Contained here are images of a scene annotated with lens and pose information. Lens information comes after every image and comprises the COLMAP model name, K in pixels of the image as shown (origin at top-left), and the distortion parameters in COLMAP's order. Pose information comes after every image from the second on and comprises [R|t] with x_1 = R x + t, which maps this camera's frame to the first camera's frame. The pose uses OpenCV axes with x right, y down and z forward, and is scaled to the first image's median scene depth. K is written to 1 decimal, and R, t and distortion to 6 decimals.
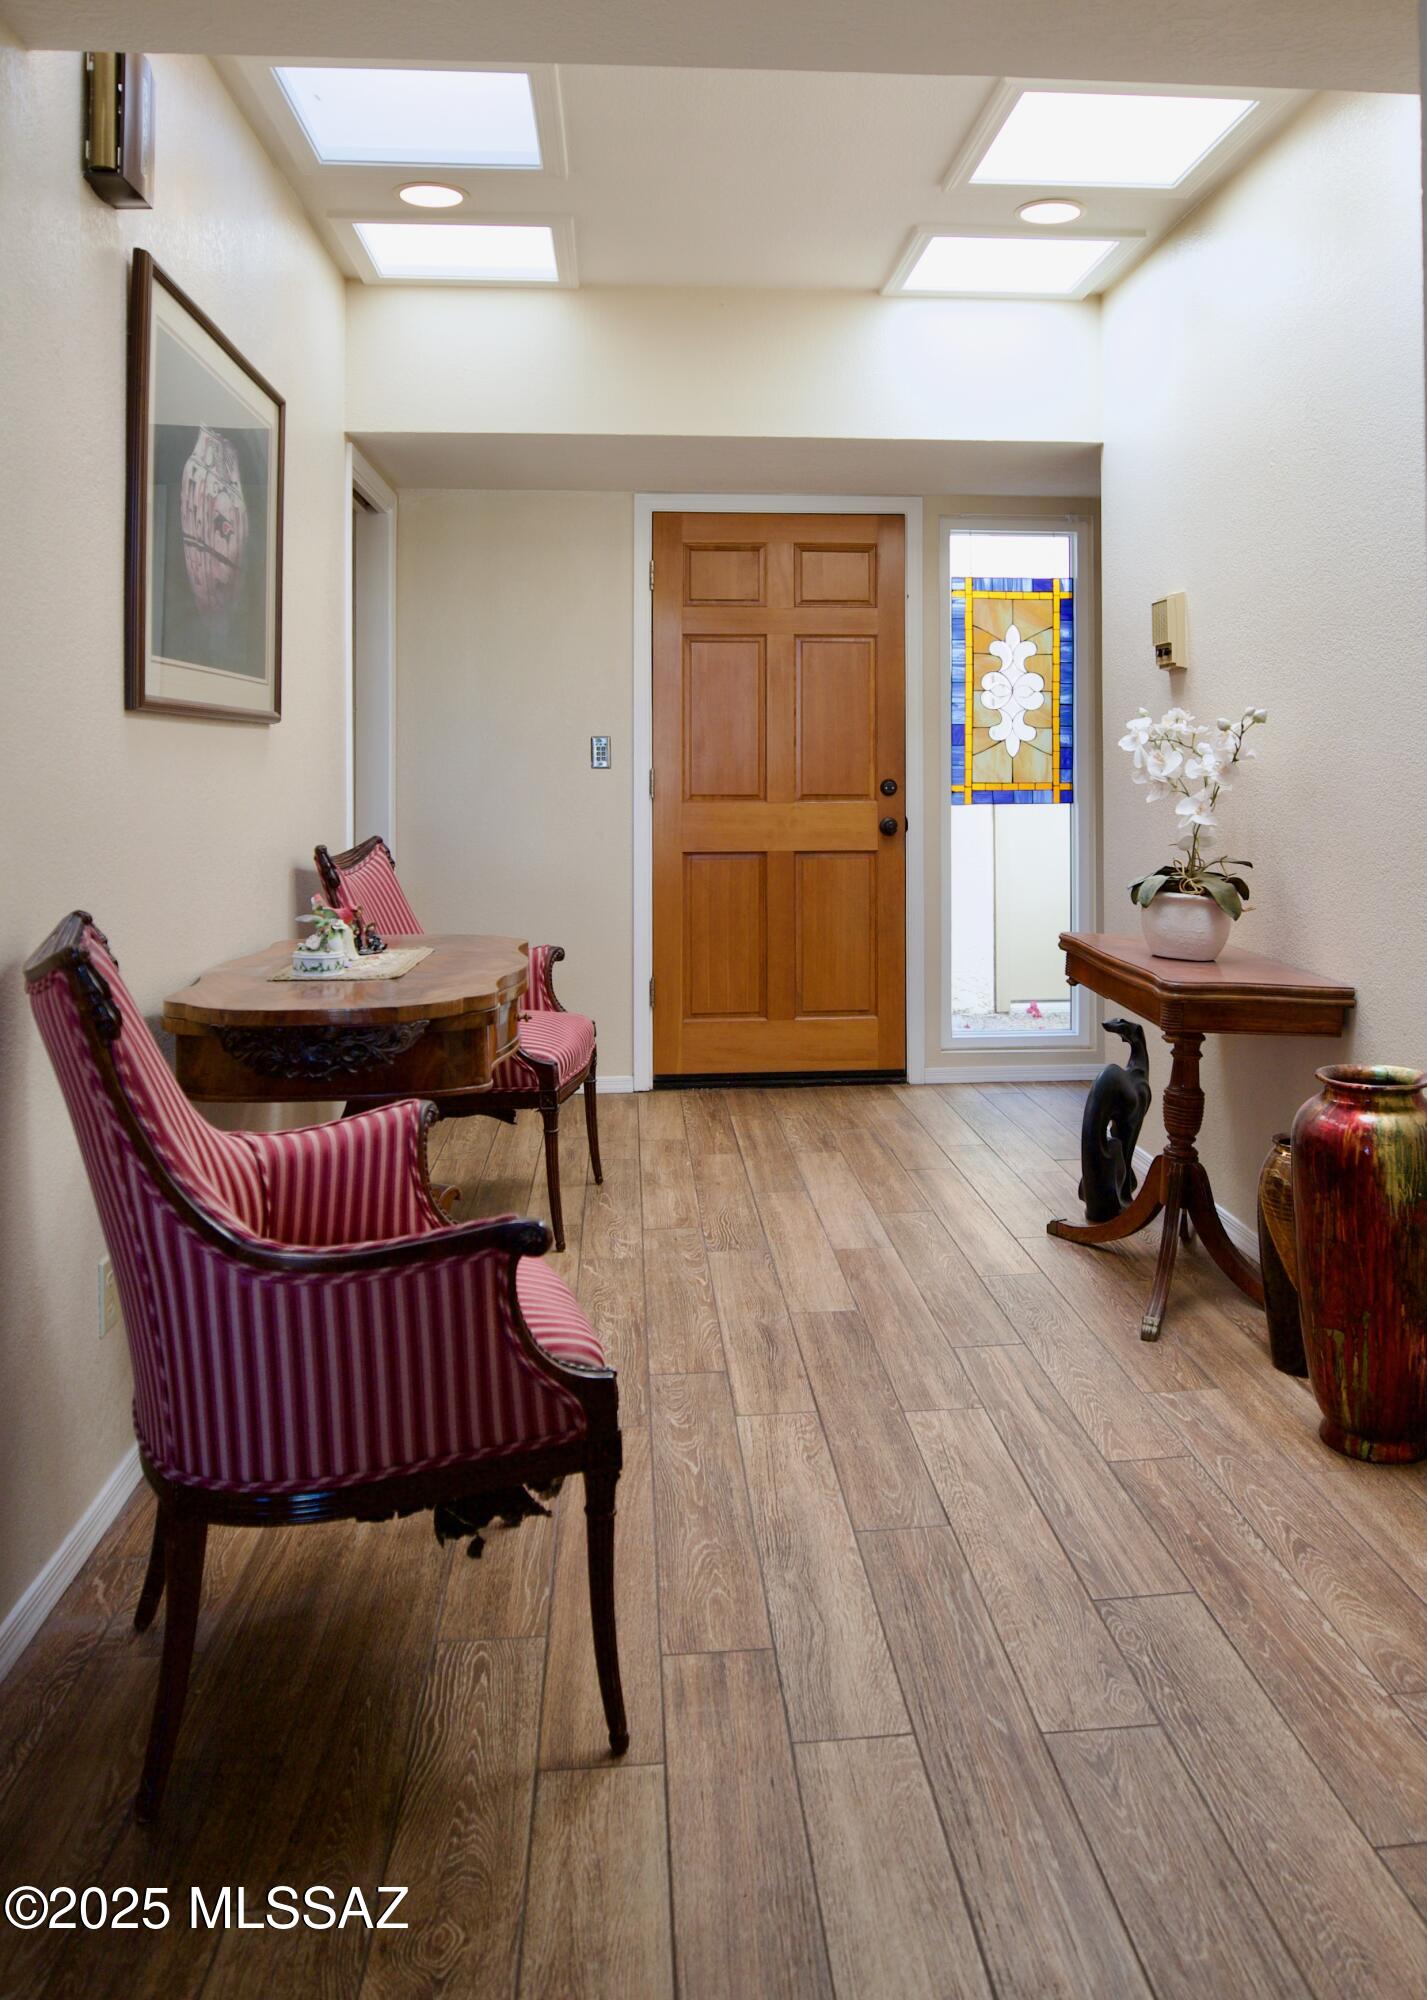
lens RADIAL K [[1014.3, 0, 714.2], [0, 1014.3, 998.3], [0, 0, 1]] dist [-0.000834, -0.000433]
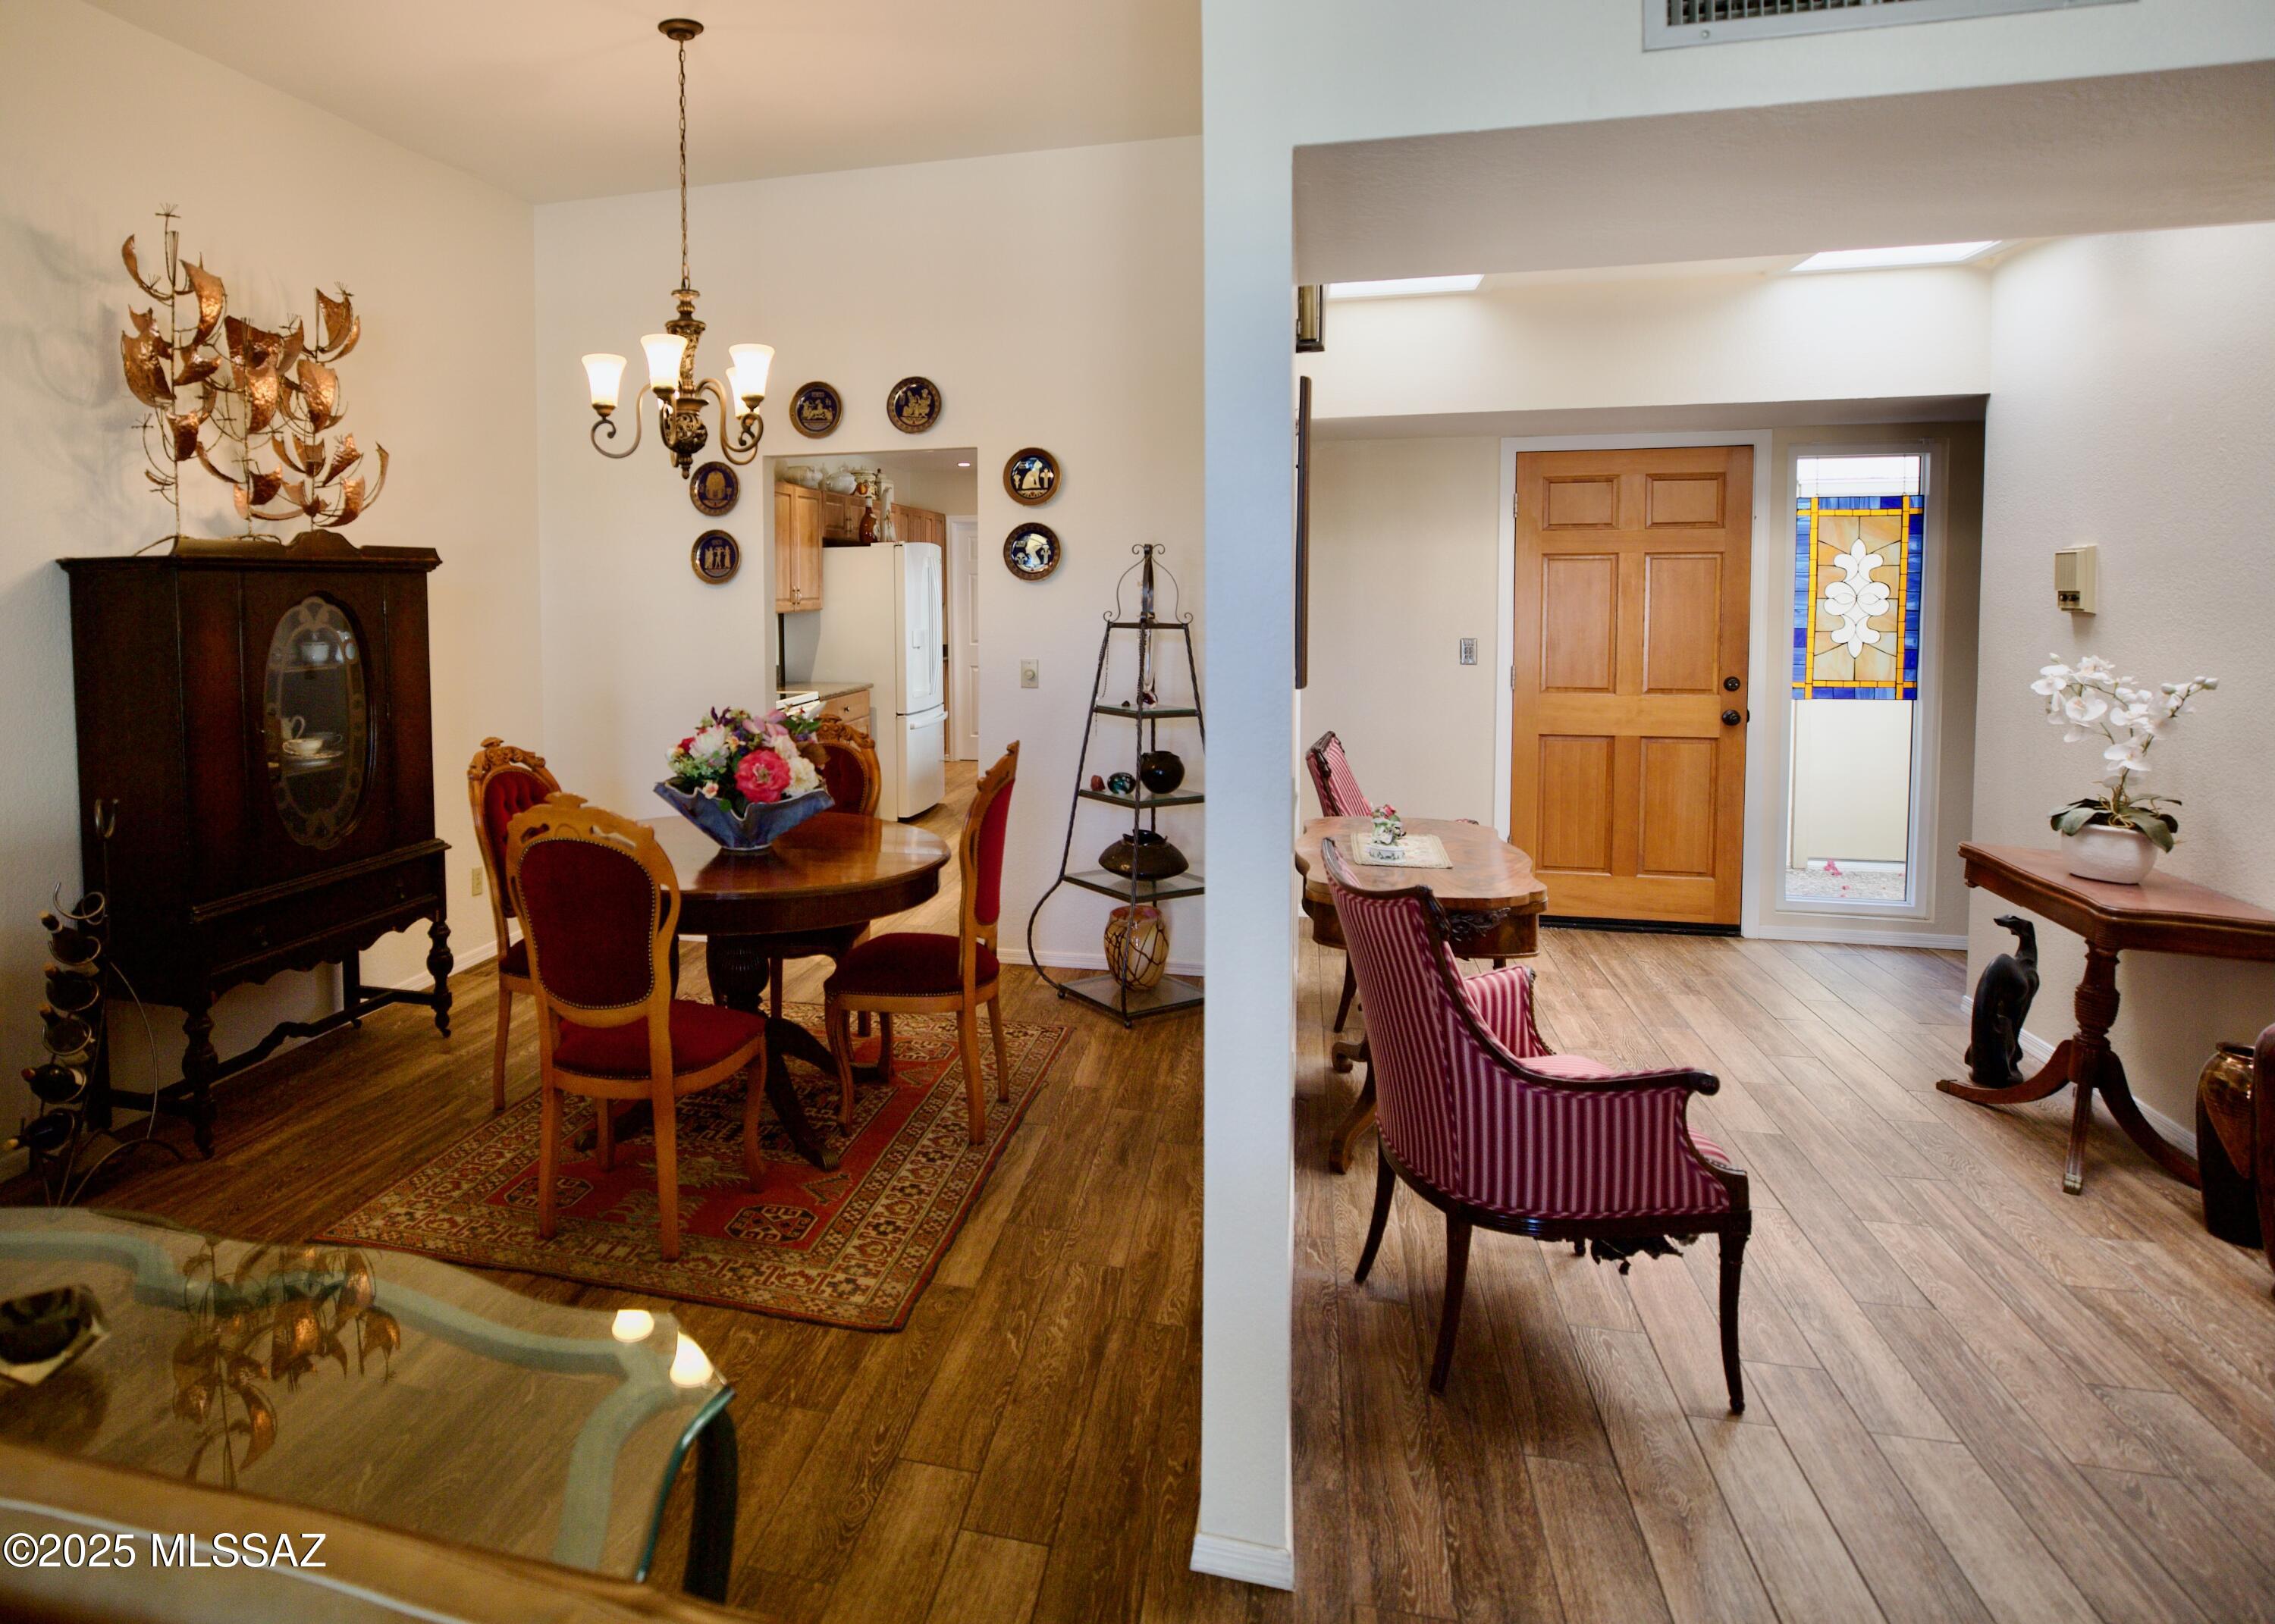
lens RADIAL K [[909.9, 0, 1132.6], [0, 909.9, 805.2], [0, 0, 1]] dist [0.001473, 0.002748]
pose [[0.968266, 0.043700, -0.246073, -0.367838], [-0.038864, 0.998945, 0.024479, -0.103507], [0.246883, -0.014139, 0.968942, -0.311877]]
